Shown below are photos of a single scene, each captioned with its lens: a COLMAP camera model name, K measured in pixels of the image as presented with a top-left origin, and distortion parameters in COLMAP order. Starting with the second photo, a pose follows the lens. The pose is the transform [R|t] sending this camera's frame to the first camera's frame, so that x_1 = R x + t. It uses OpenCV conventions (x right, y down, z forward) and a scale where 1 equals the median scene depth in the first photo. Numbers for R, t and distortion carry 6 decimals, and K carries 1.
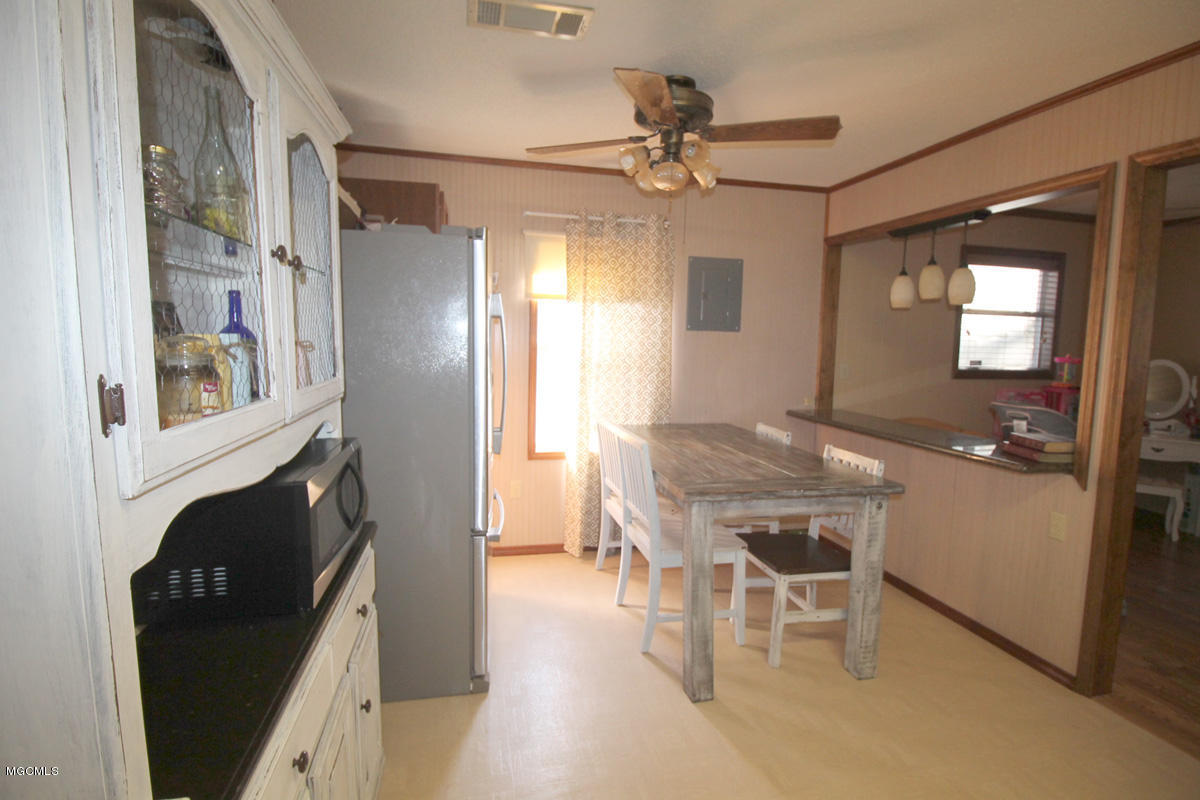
lens RADIAL K [[565.9, 0, 591.7], [0, 565.9, 392.9], [0, 0, 1]] dist [-0.004533, -0.010735]
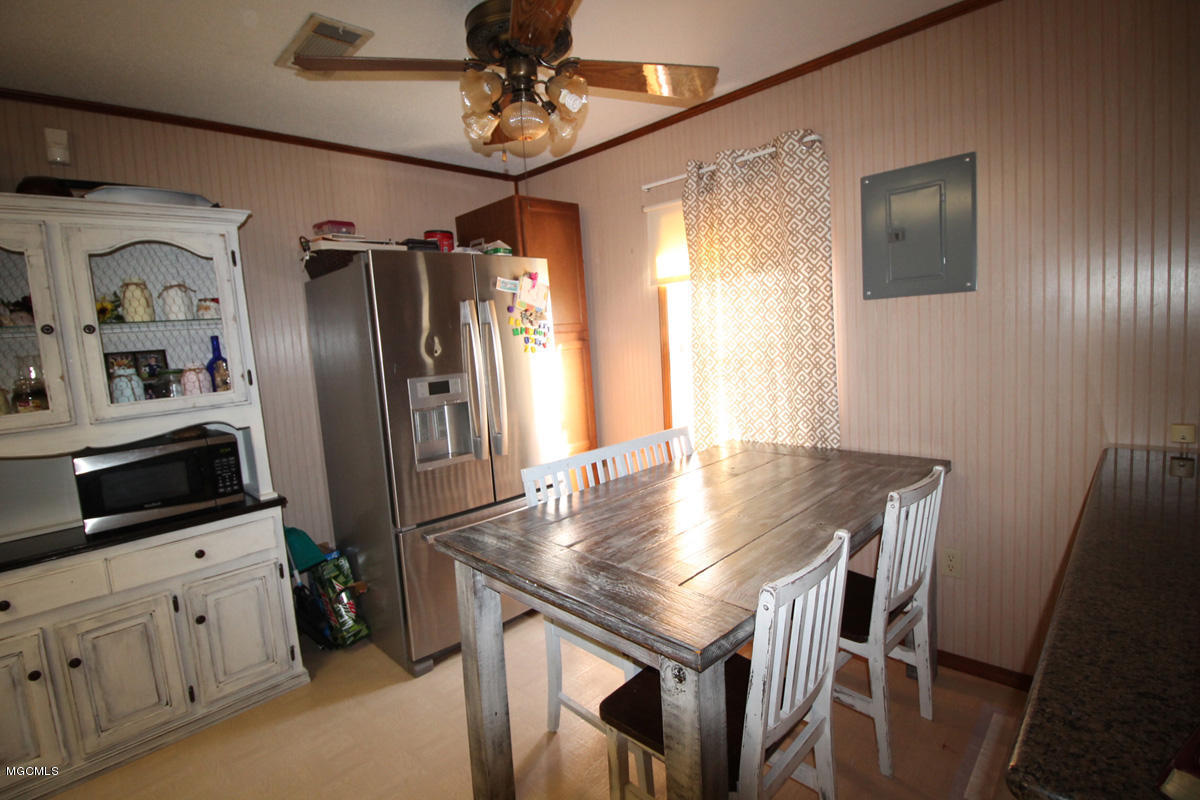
lens RADIAL K [[565.9, 0, 592.9], [0, 565.9, 389.4], [0, 0, 1]] dist [-0.004533, -0.010735]
pose [[0.533903, 0.025787, -0.845153, 0.558330], [0.001452, 0.999505, 0.031414, -0.035101], [0.845545, -0.017999, 0.533601, 0.445843]]
